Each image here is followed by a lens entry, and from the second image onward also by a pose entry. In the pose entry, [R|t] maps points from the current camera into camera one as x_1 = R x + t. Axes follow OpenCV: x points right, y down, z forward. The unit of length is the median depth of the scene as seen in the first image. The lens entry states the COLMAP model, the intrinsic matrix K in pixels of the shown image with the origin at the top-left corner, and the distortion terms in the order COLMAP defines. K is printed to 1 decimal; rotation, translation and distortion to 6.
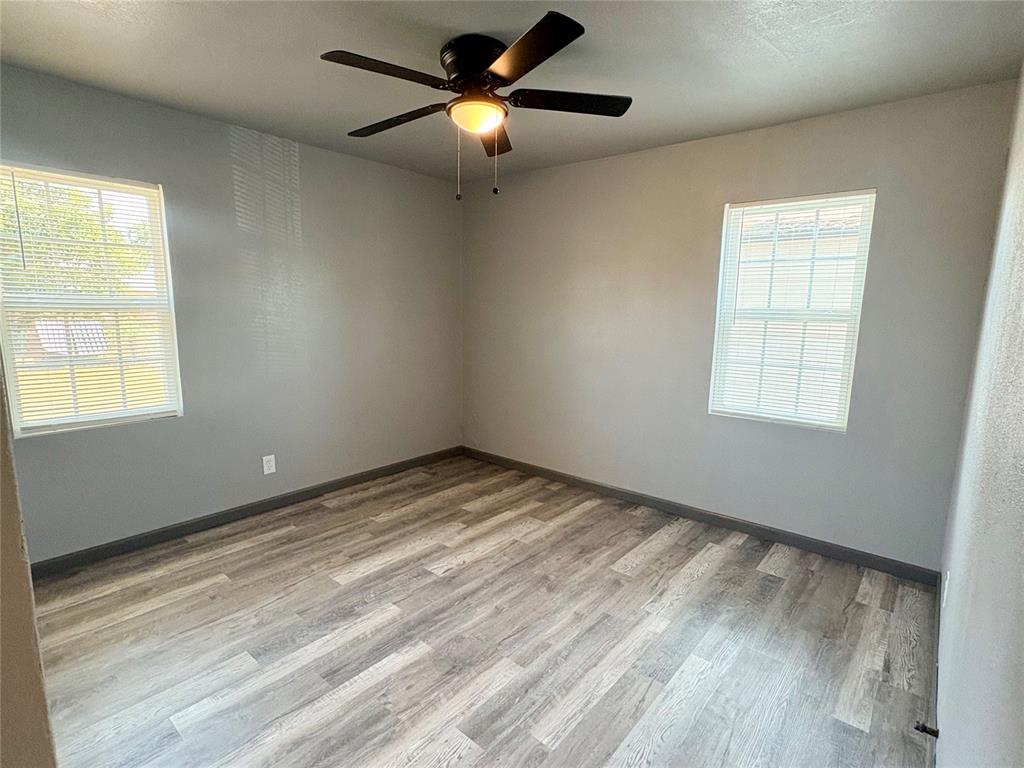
lens RADIAL K [[521.8, 0, 514.3], [0, 521.8, 385.0], [0, 0, 1]] dist [0.005771, 0.000340]
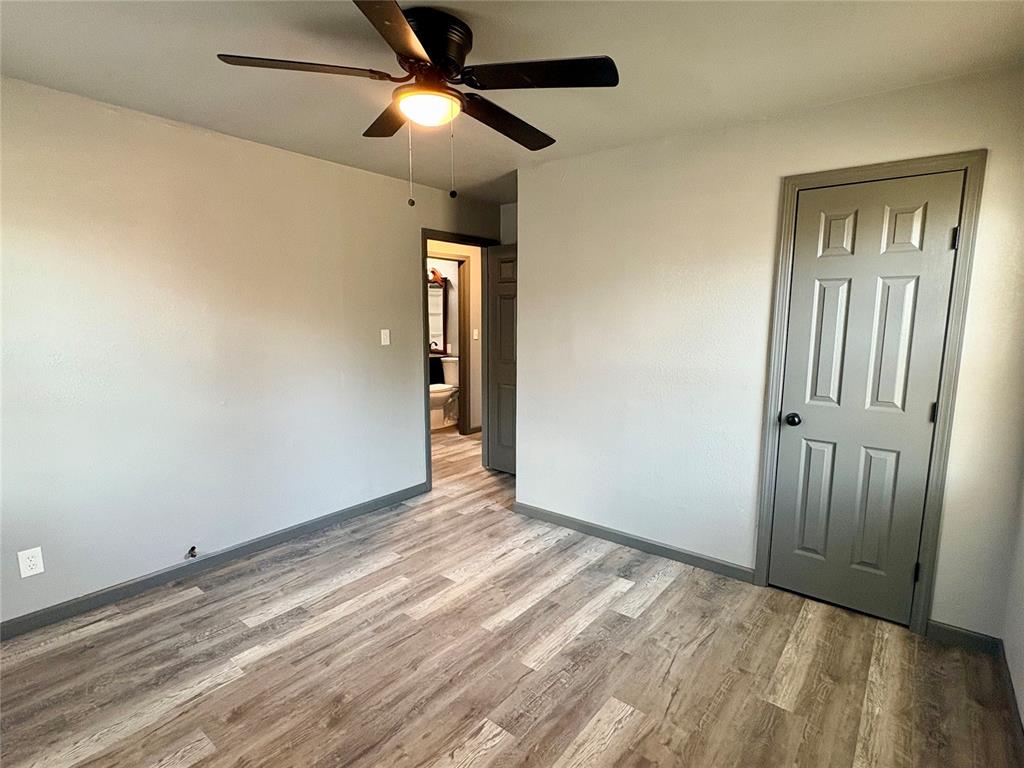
lens RADIAL K [[521.8, 0, 515.9], [0, 521.8, 384.8], [0, 0, 1]] dist [0.005771, 0.000340]
pose [[-0.999417, -0.016818, -0.029704, -0.178450], [-0.024585, 0.958338, 0.284577, -0.303002], [0.023681, 0.285141, -0.958193, 1.802210]]
